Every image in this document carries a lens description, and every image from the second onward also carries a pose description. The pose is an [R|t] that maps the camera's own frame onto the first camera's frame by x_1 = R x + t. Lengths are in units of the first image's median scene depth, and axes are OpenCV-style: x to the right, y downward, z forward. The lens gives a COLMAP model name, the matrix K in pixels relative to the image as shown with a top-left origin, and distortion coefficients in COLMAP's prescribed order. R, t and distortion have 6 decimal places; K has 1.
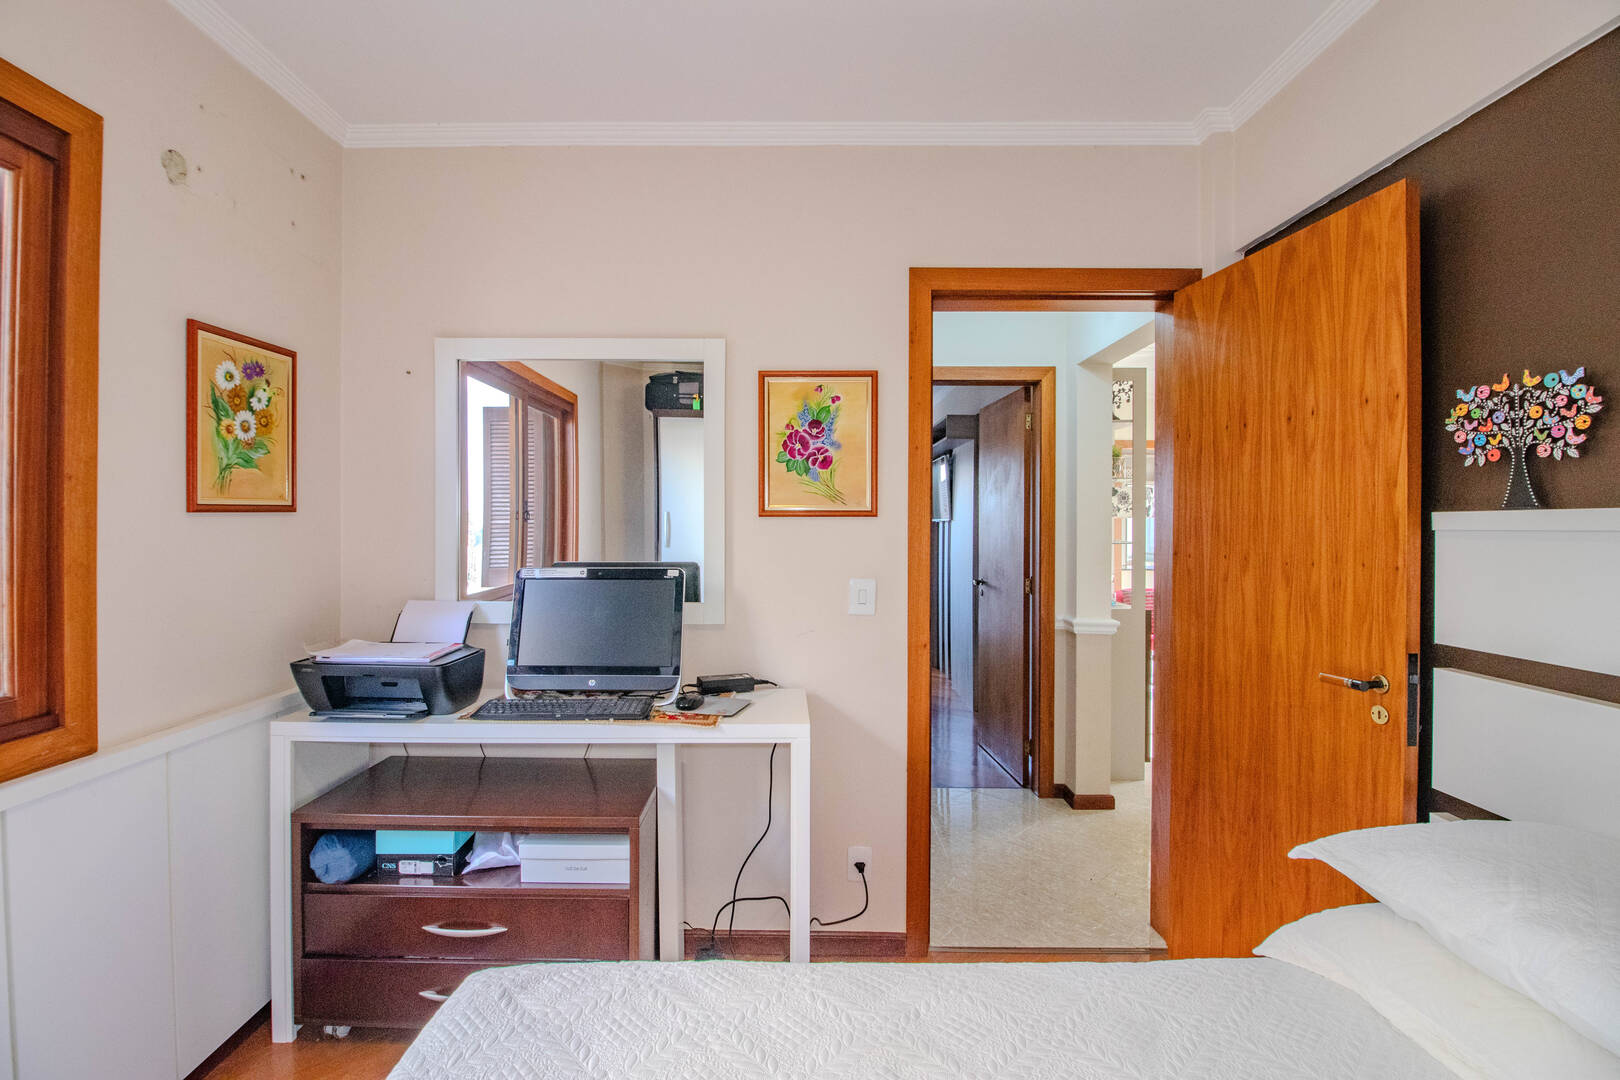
lens RADIAL K [[744.1, 0, 790.9], [0, 744.1, 526.4], [0, 0, 1]] dist [0.000853, -0.012767]
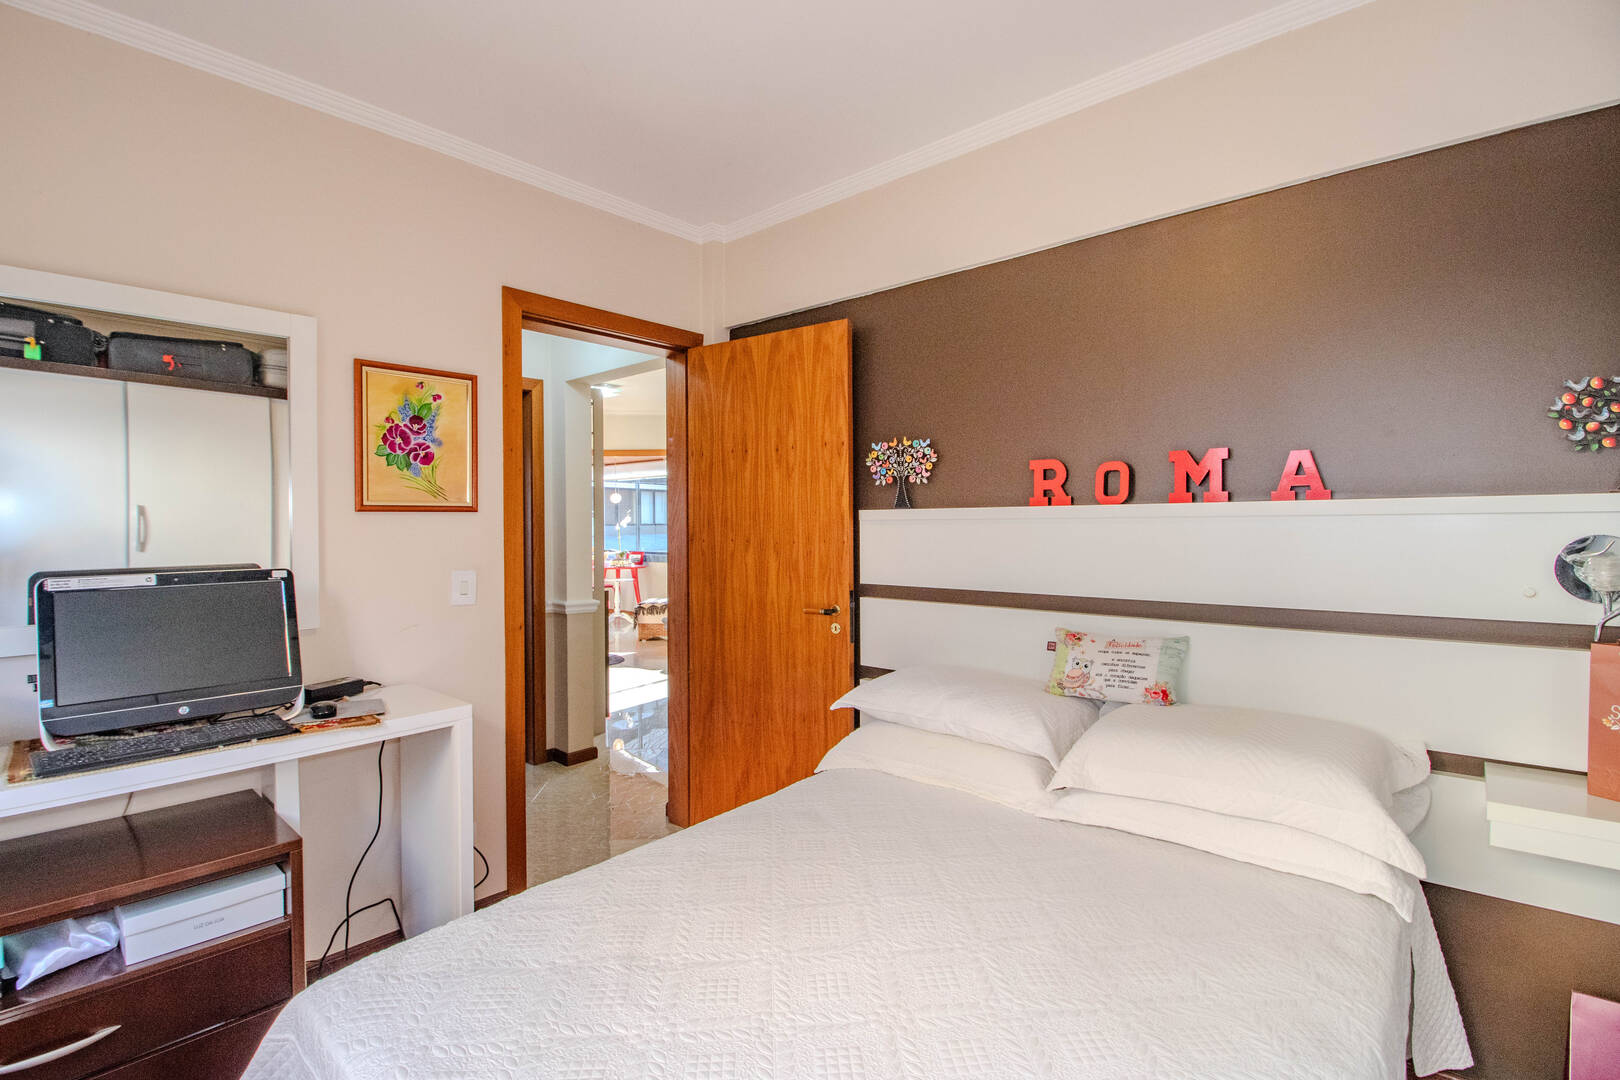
lens RADIAL K [[744.1, 0, 790.9], [0, 744.1, 526.4], [0, 0, 1]] dist [0.000853, -0.012767]
pose [[0.666986, -0.010138, 0.745002, -0.465273], [0.008587, 0.999946, 0.005920, 0.006353], [-0.745021, 0.002449, 0.667036, -0.060651]]
